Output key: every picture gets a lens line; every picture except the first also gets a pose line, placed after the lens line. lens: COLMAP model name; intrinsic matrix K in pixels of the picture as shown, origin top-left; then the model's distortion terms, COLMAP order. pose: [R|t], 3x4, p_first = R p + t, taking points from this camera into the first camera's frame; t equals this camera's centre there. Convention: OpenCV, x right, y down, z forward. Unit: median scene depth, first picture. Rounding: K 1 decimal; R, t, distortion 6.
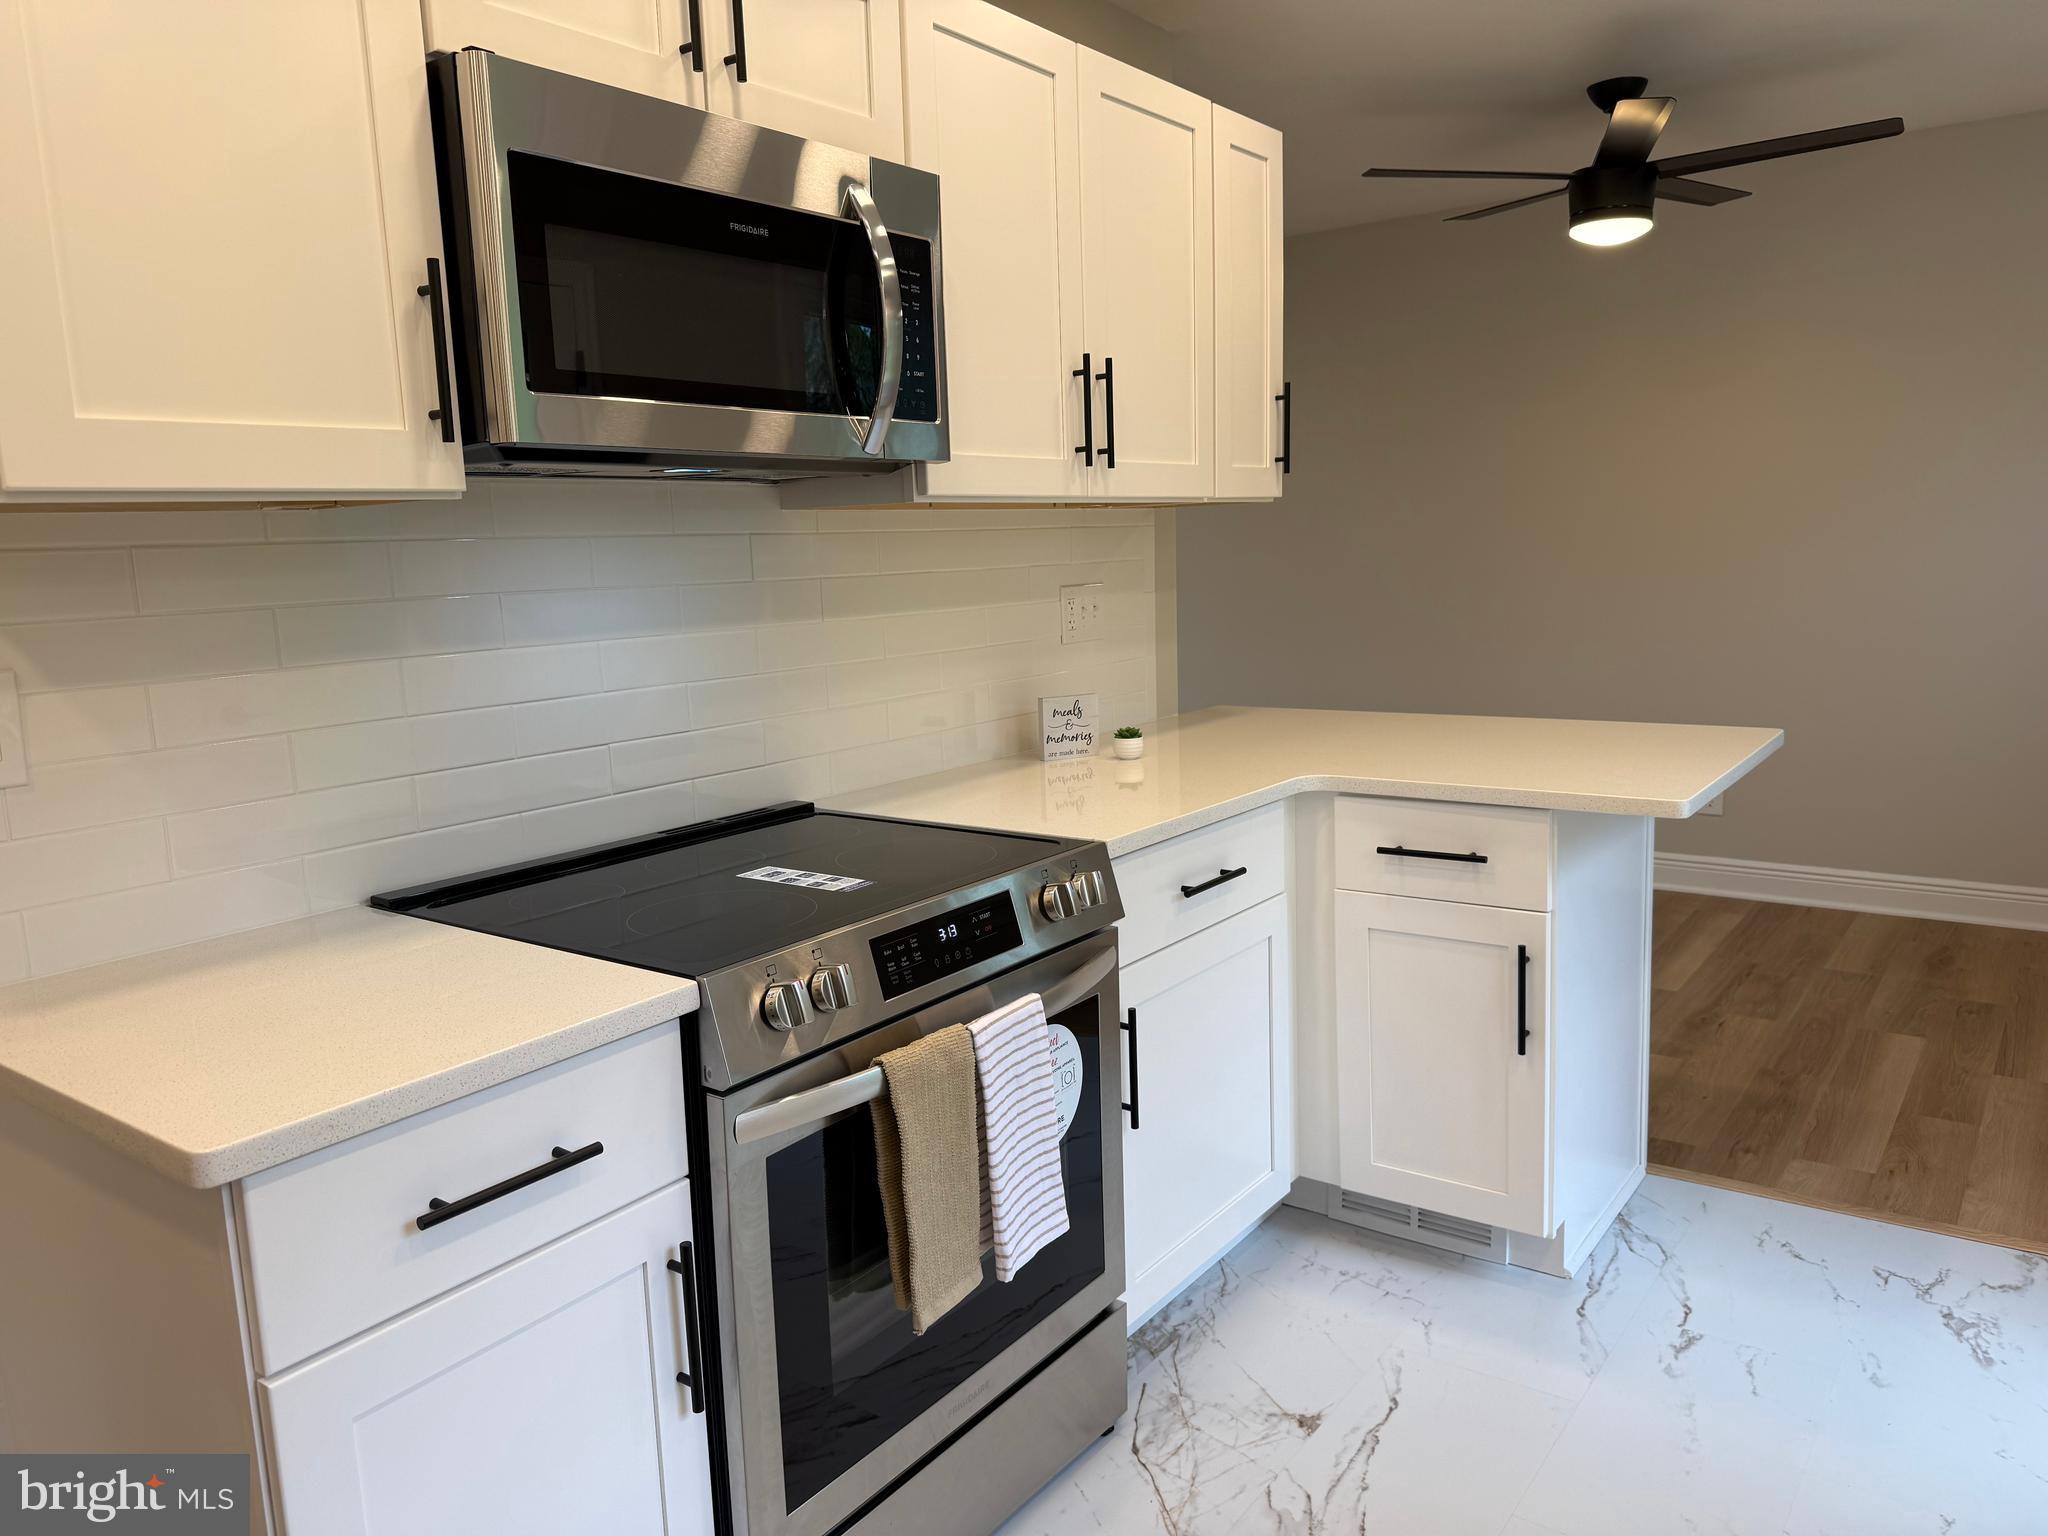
lens RADIAL K [[1430.7, 0, 1034.2], [0, 1430.7, 765.6], [0, 0, 1]] dist [0.074393, -0.096074]
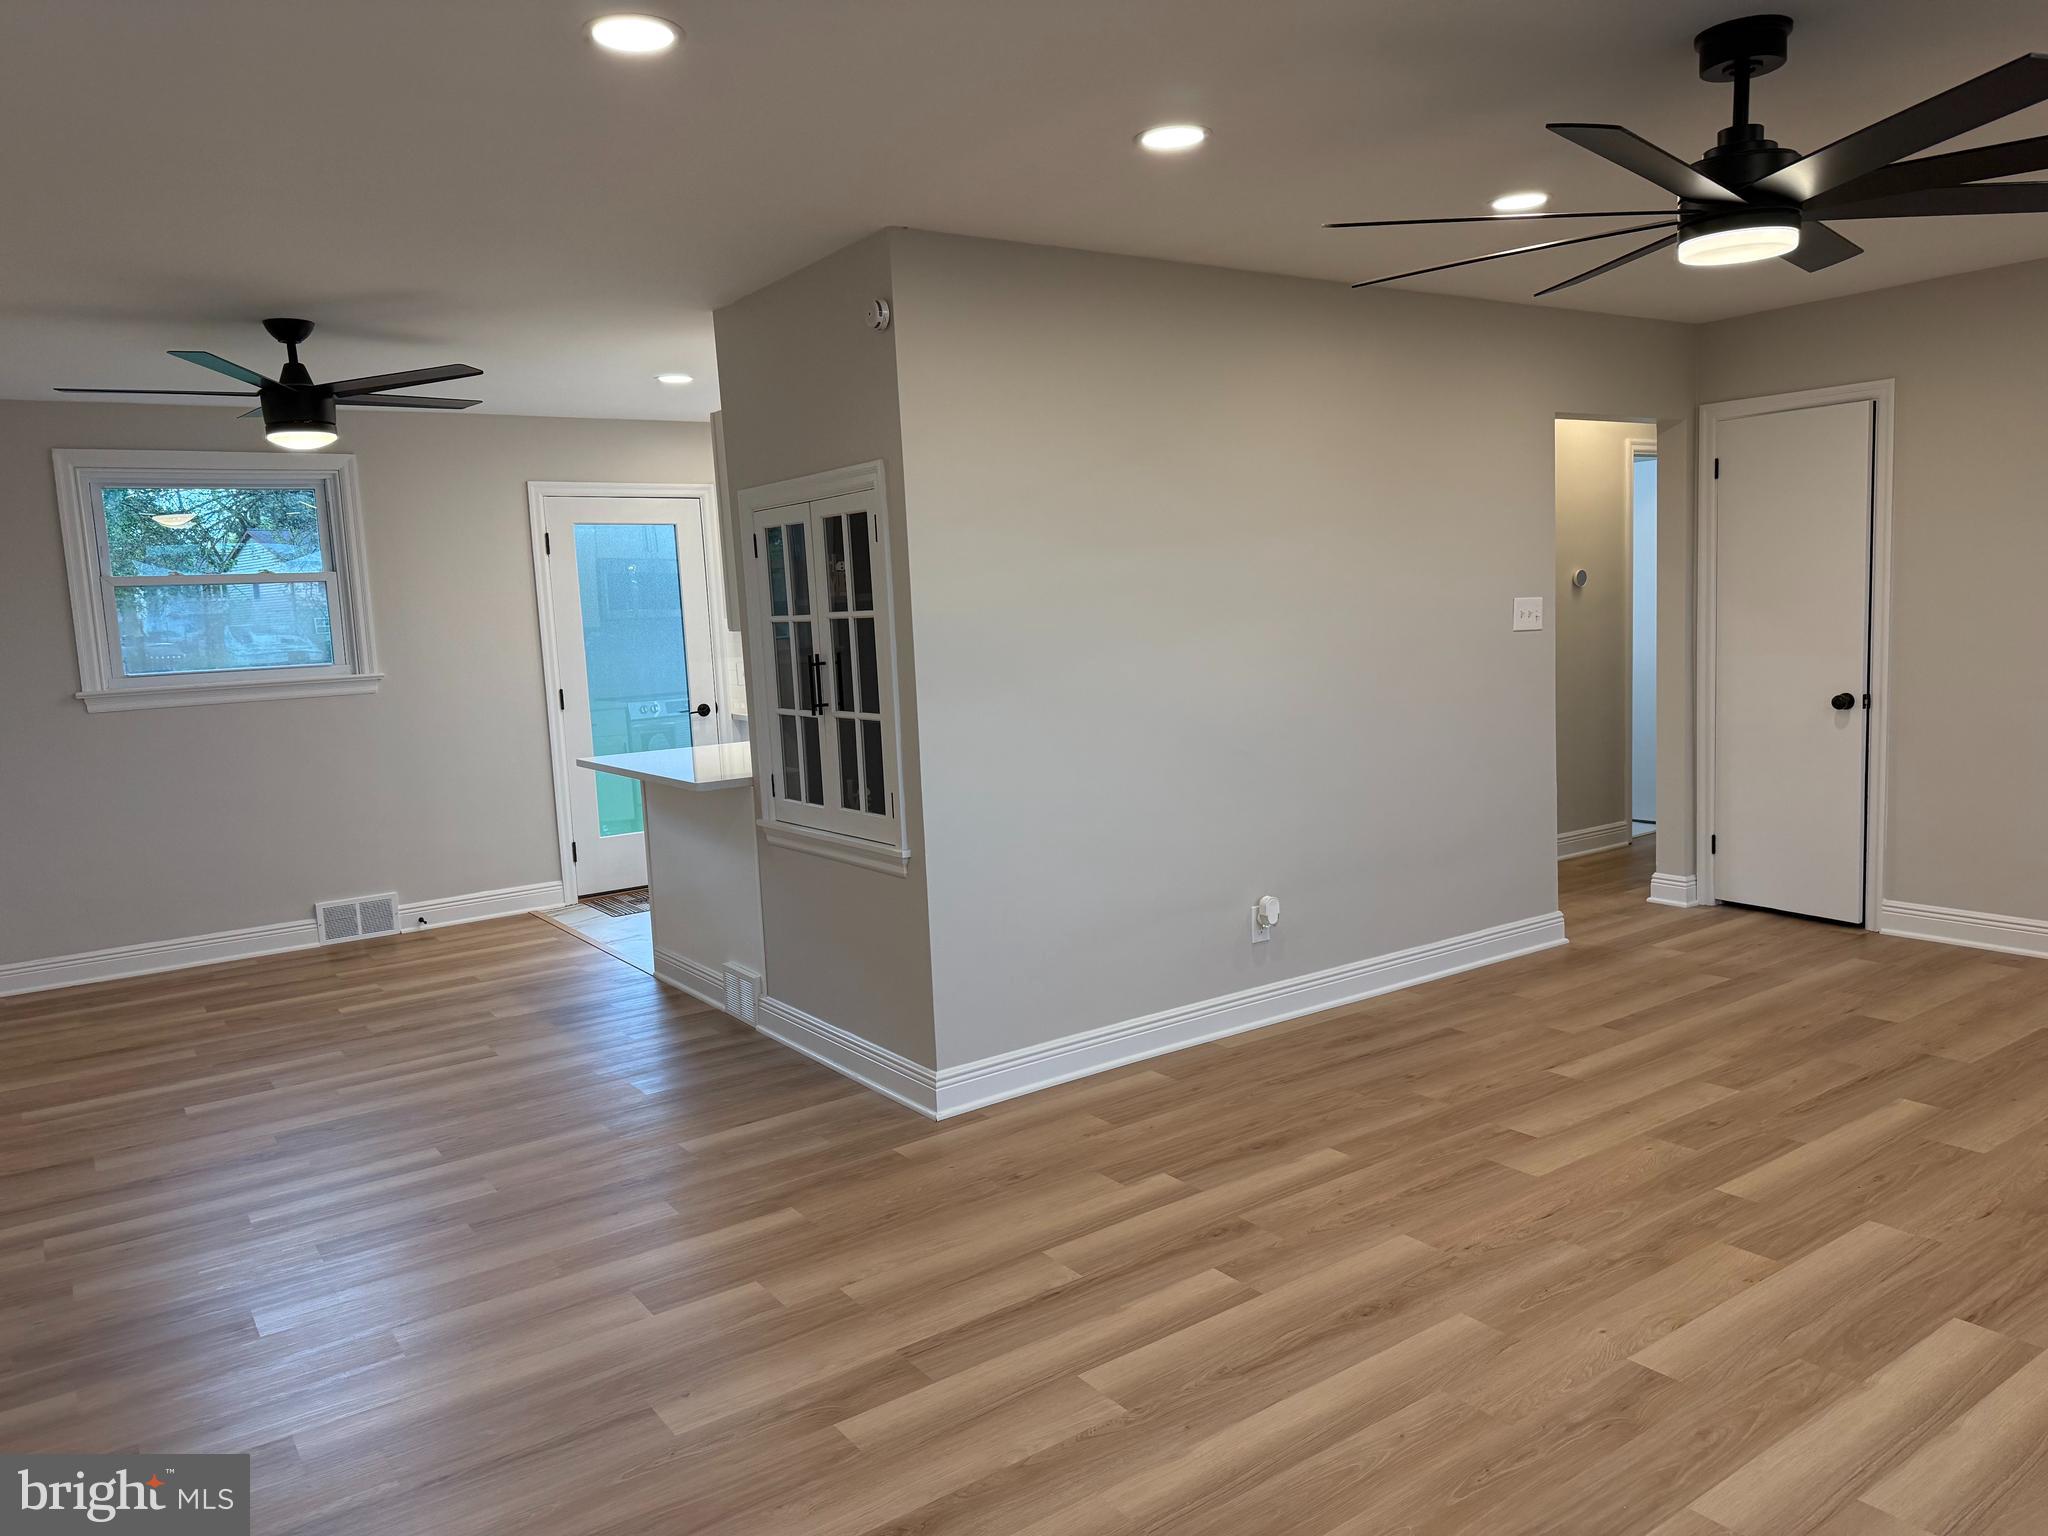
lens RADIAL K [[1430.7, 0, 1029.2], [0, 1430.7, 775.6], [0, 0, 1]] dist [0.074393, -0.096074]
pose [[-0.946894, 0.042075, 0.318781, -1.021927], [0.129809, 0.957044, 0.259260, -0.618266], [-0.294179, 0.286872, -0.911682, 3.717858]]
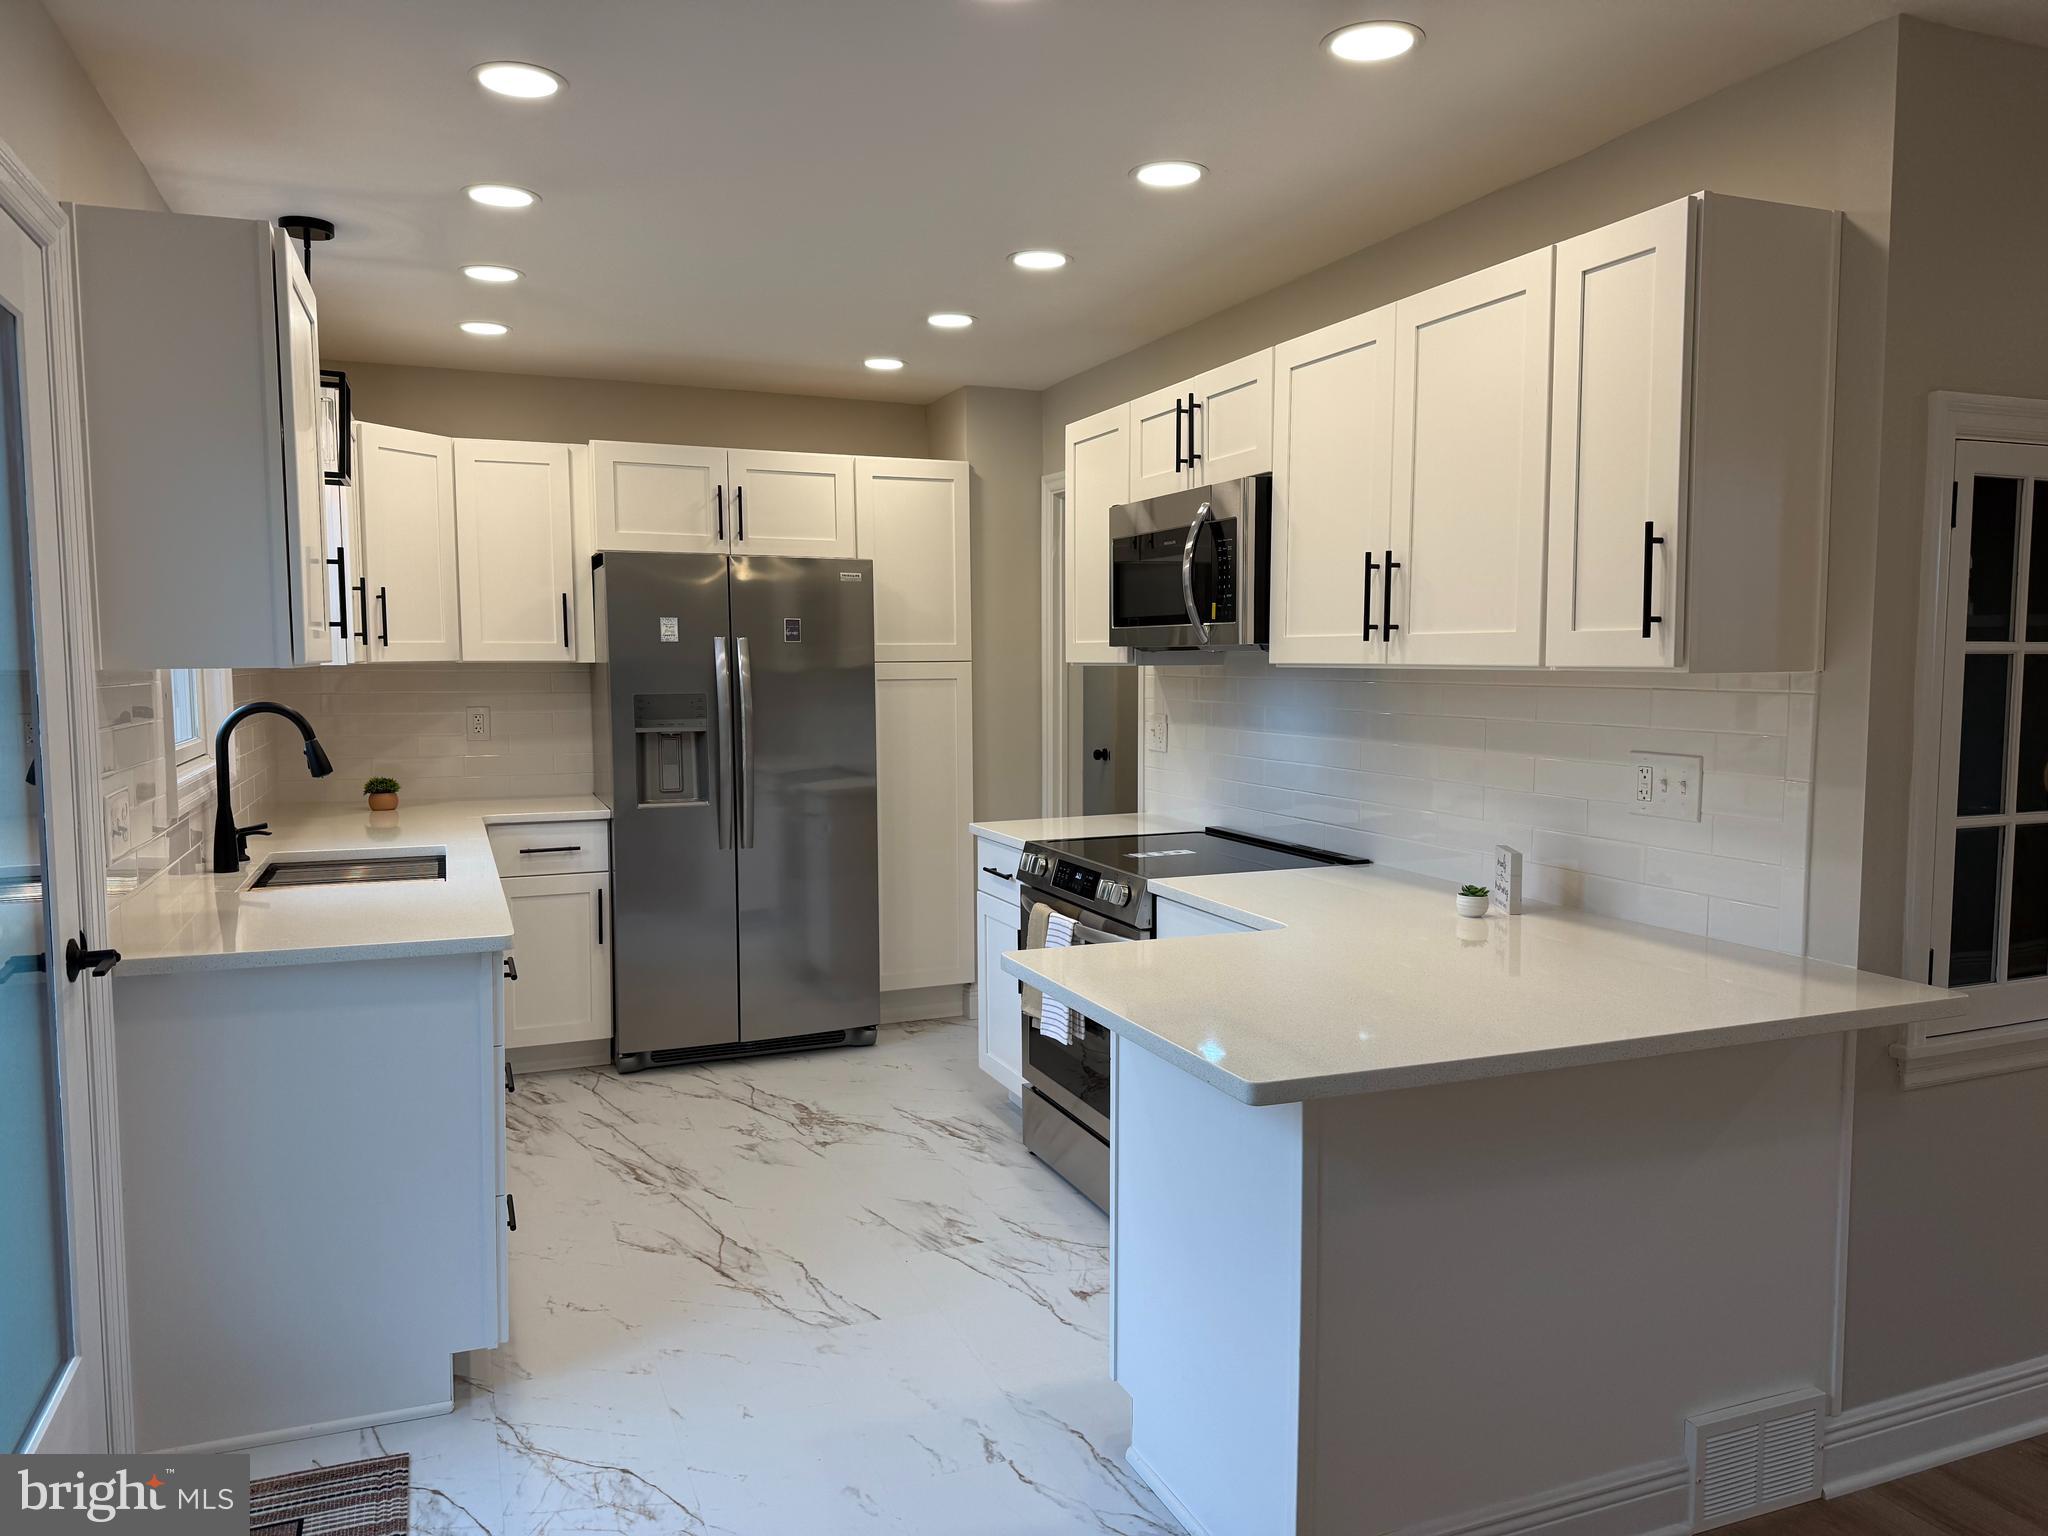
lens RADIAL K [[1430.7, 0, 1026.8], [0, 1430.7, 767.2], [0, 0, 1]] dist [0.074393, -0.096074]
pose [[-0.520395, 0.100112, -0.848037, 1.495550], [-0.115066, 0.975825, 0.185807, -0.359326], [0.846138, 0.194274, -0.496295, 1.670458]]
